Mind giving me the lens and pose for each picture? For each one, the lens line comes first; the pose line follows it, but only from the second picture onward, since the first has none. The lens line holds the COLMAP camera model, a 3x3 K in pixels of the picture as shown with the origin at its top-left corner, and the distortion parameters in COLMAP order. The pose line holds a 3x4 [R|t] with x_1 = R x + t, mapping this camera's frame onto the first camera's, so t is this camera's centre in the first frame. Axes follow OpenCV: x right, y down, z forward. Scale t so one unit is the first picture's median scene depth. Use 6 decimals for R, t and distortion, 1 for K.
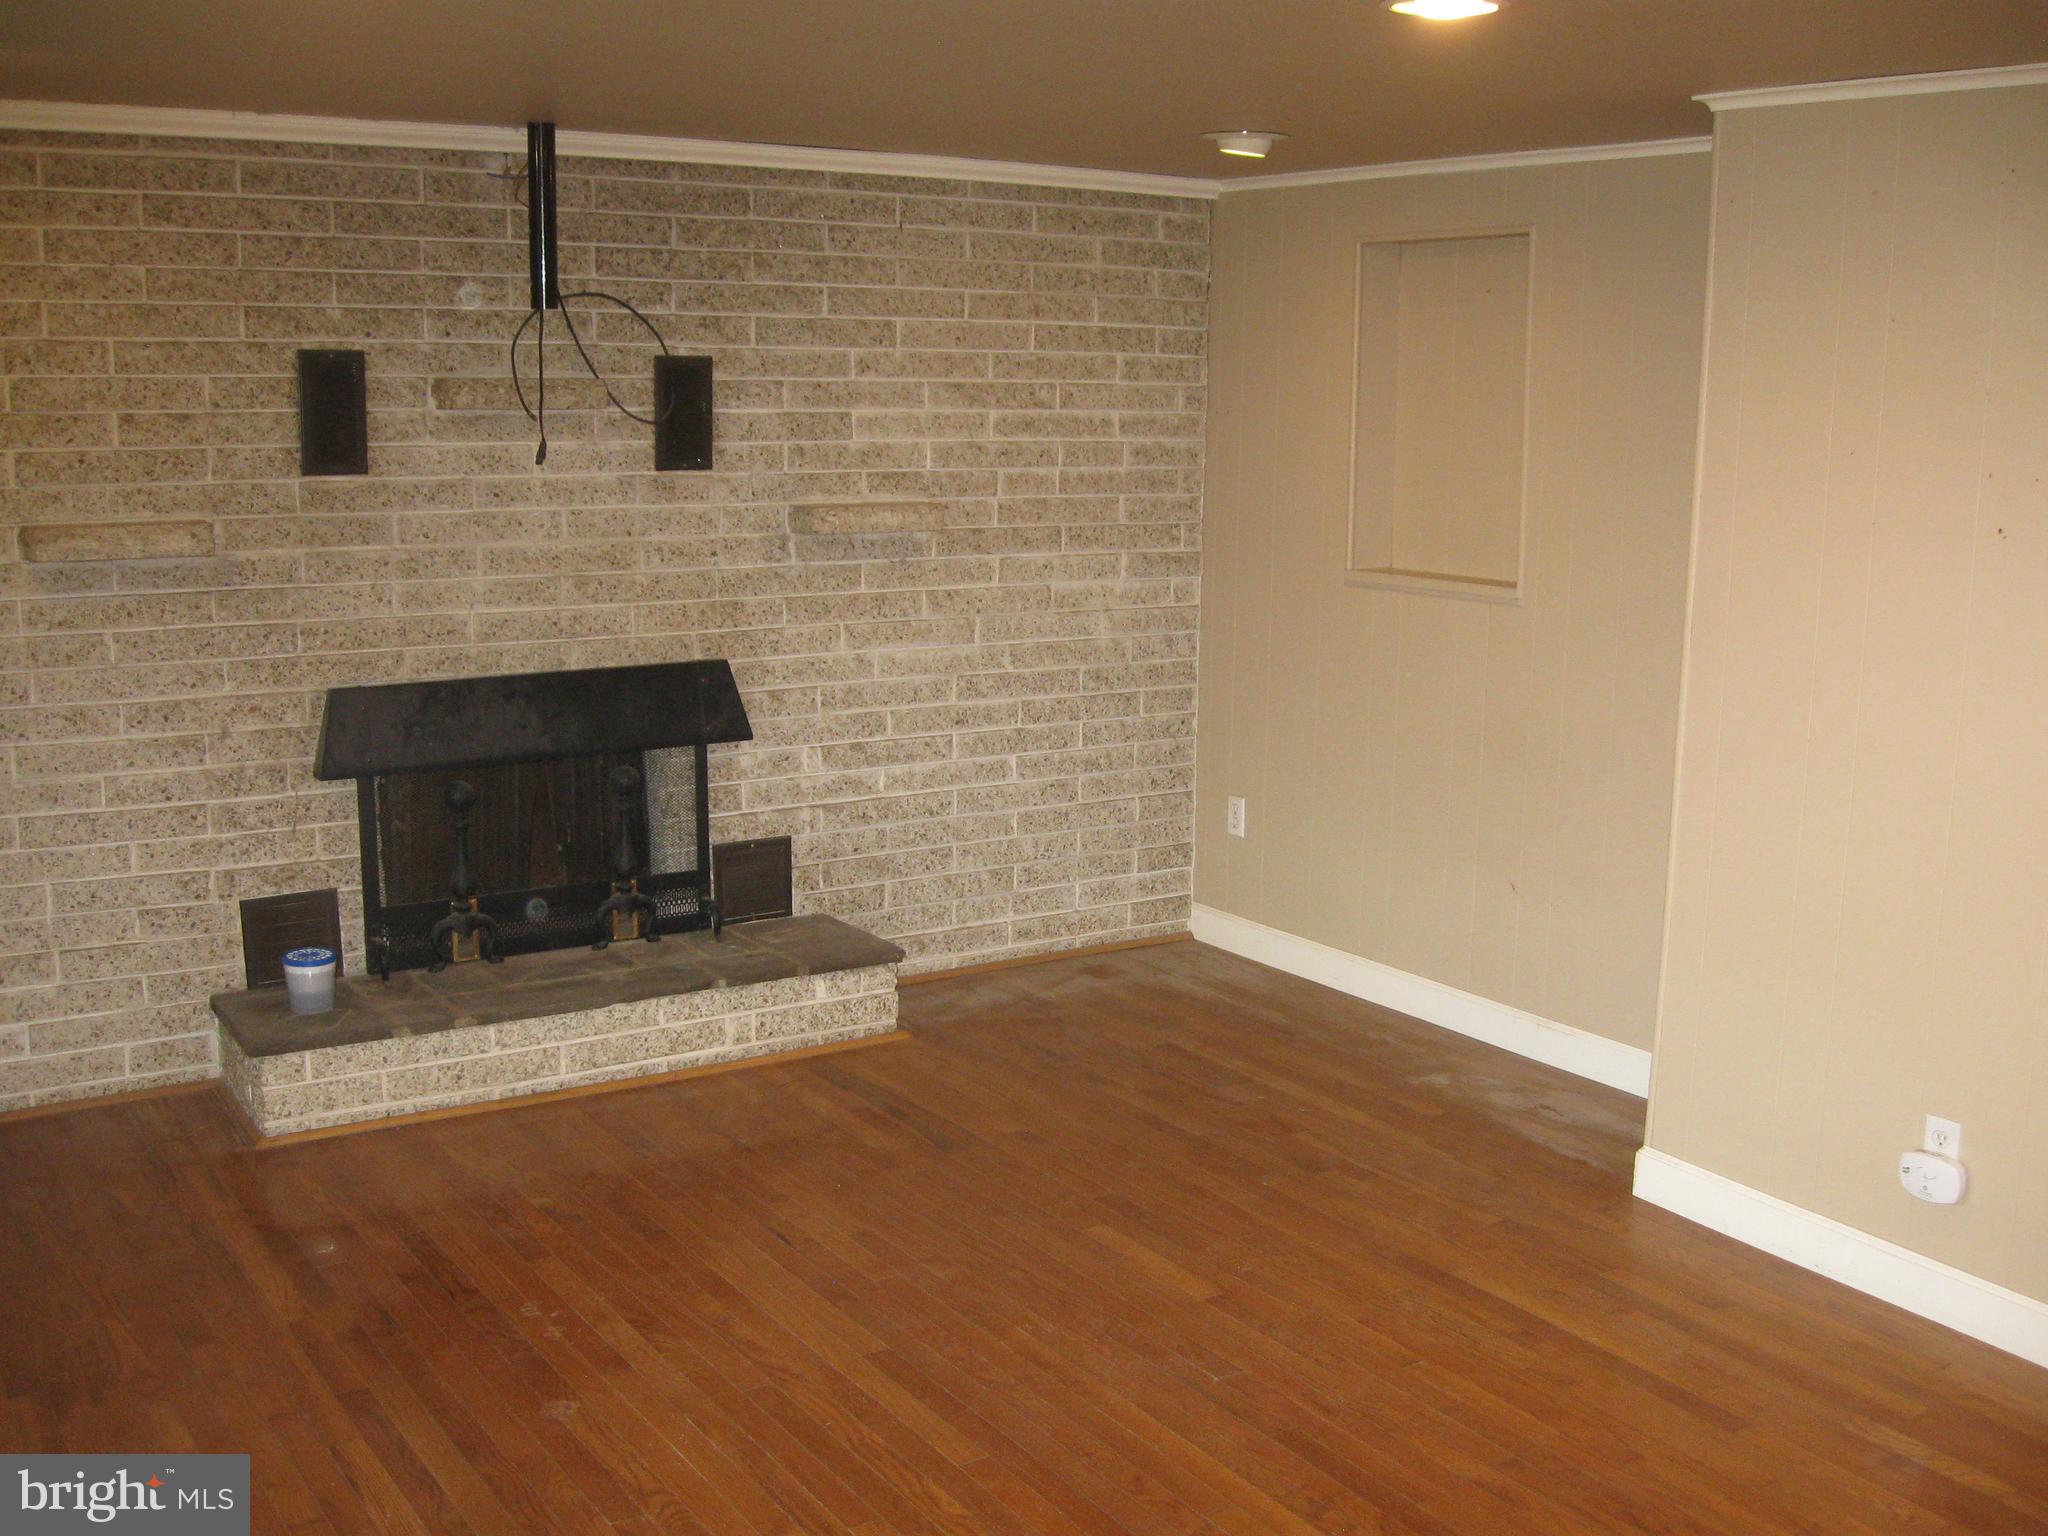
lens RADIAL K [[2227.1, 0, 1024.0], [0, 2227.1, 768.0], [0, 0, 1]] dist [-0.137903, 0.105119]
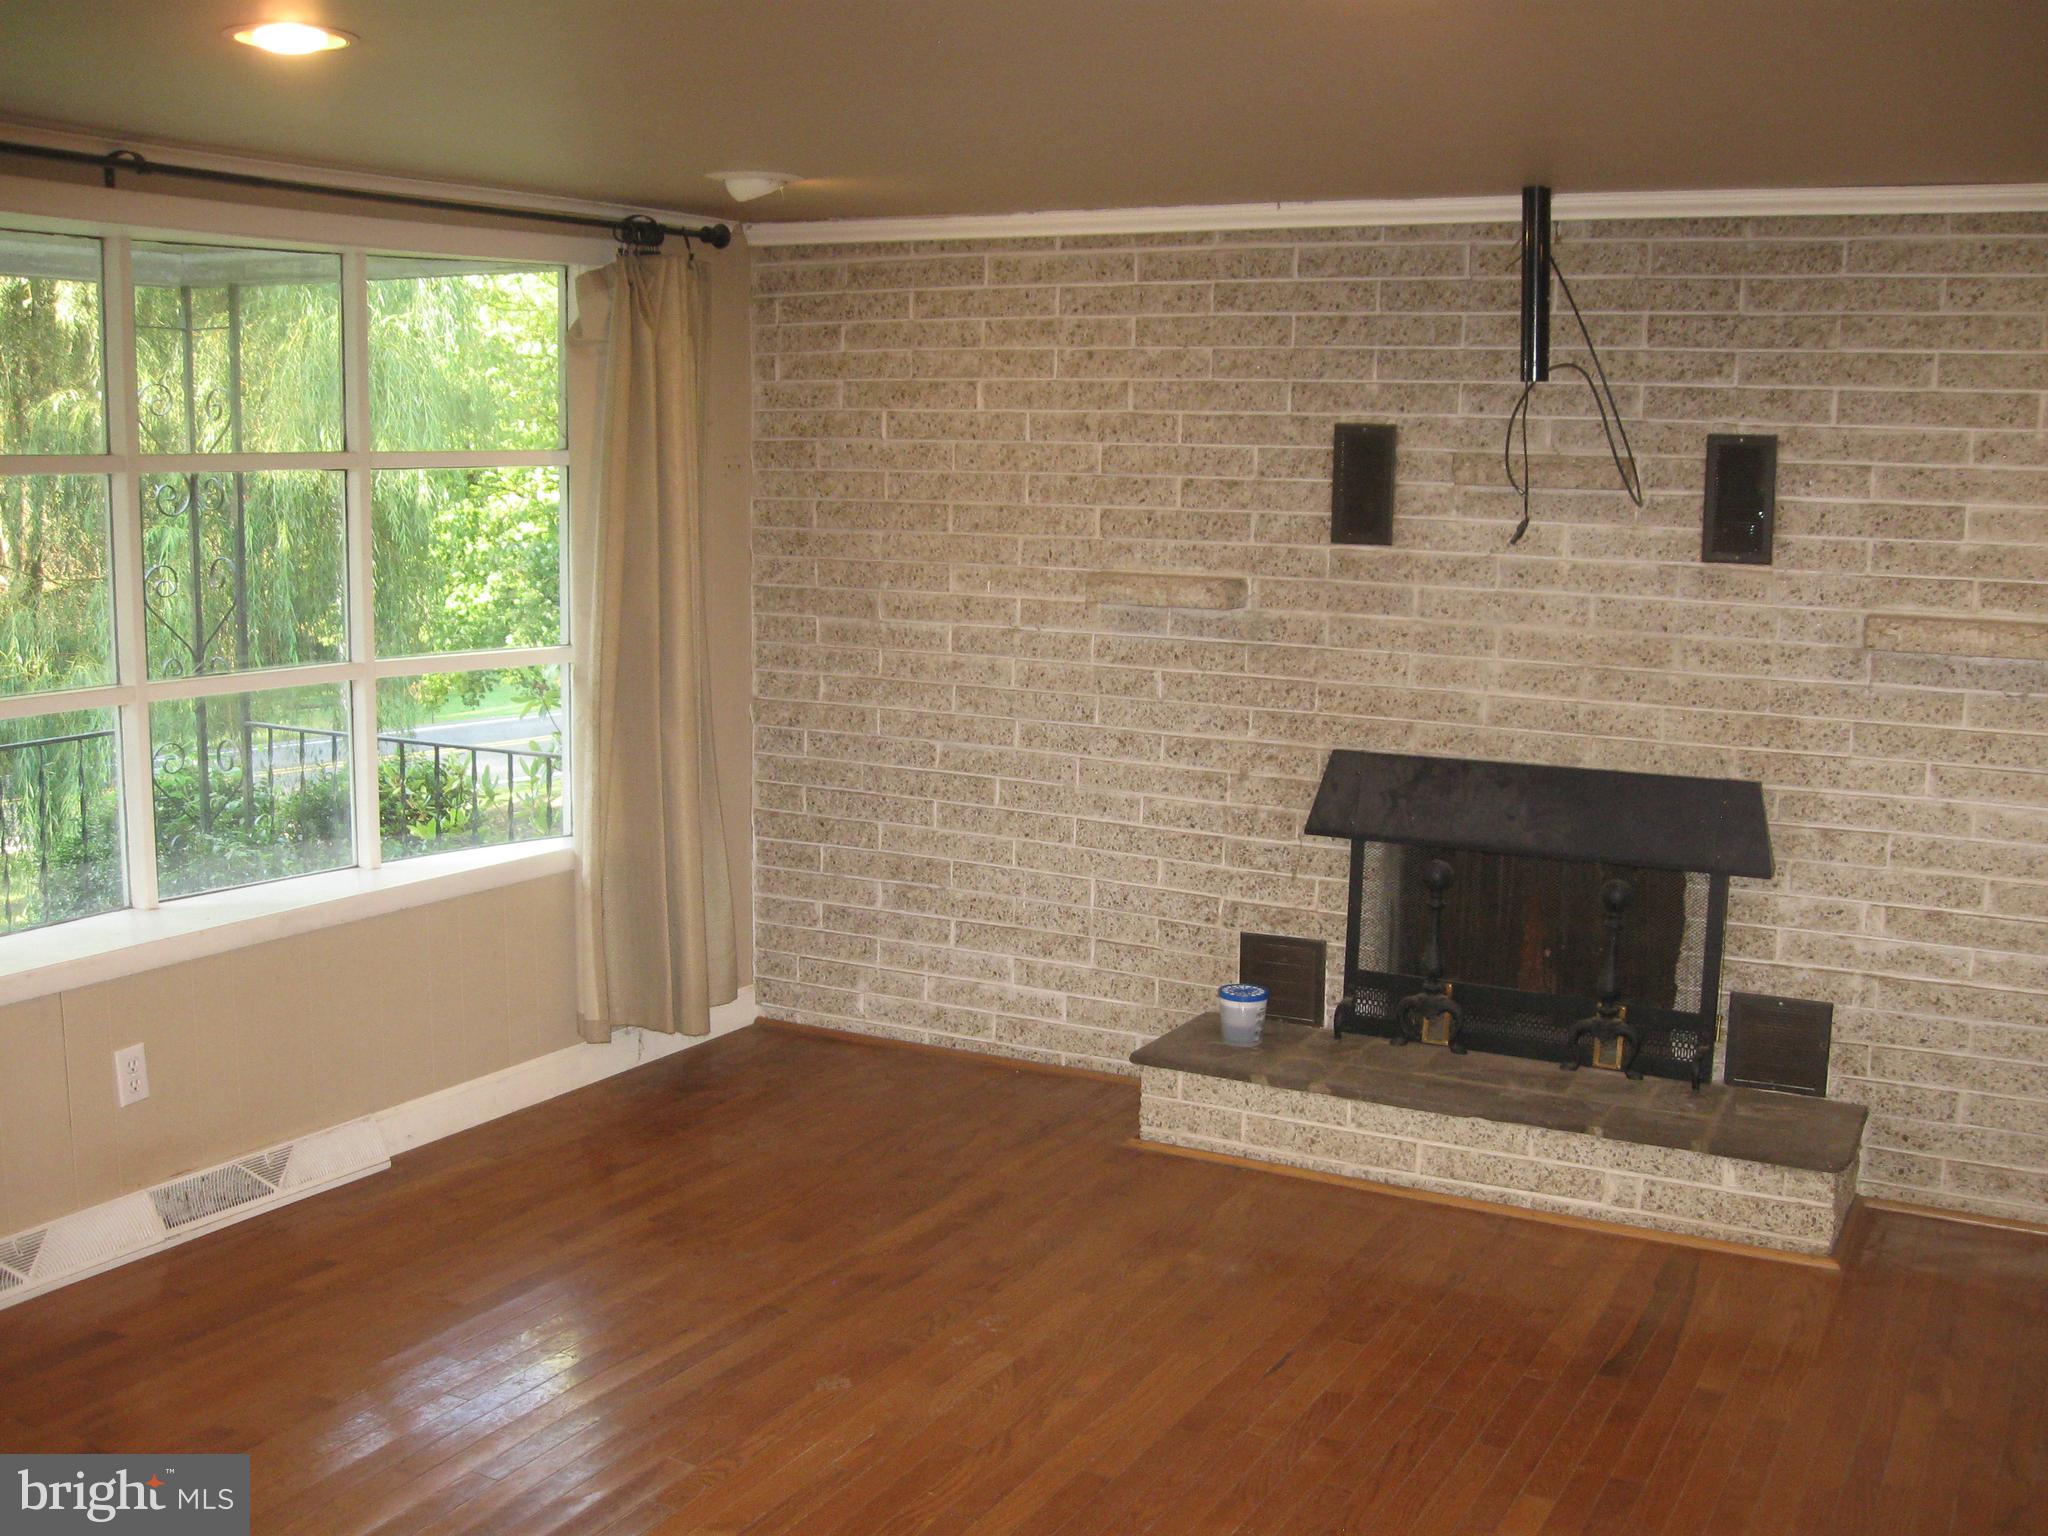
lens RADIAL K [[2227.1, 0, 1024.0], [0, 2227.1, 768.0], [0, 0, 1]] dist [-0.137903, 0.105119]
pose [[0.461002, 0.122472, -0.878907, 0.531181], [-0.163855, 0.985148, 0.051331, -0.056116], [0.872140, 0.120349, 0.474223, 0.370322]]
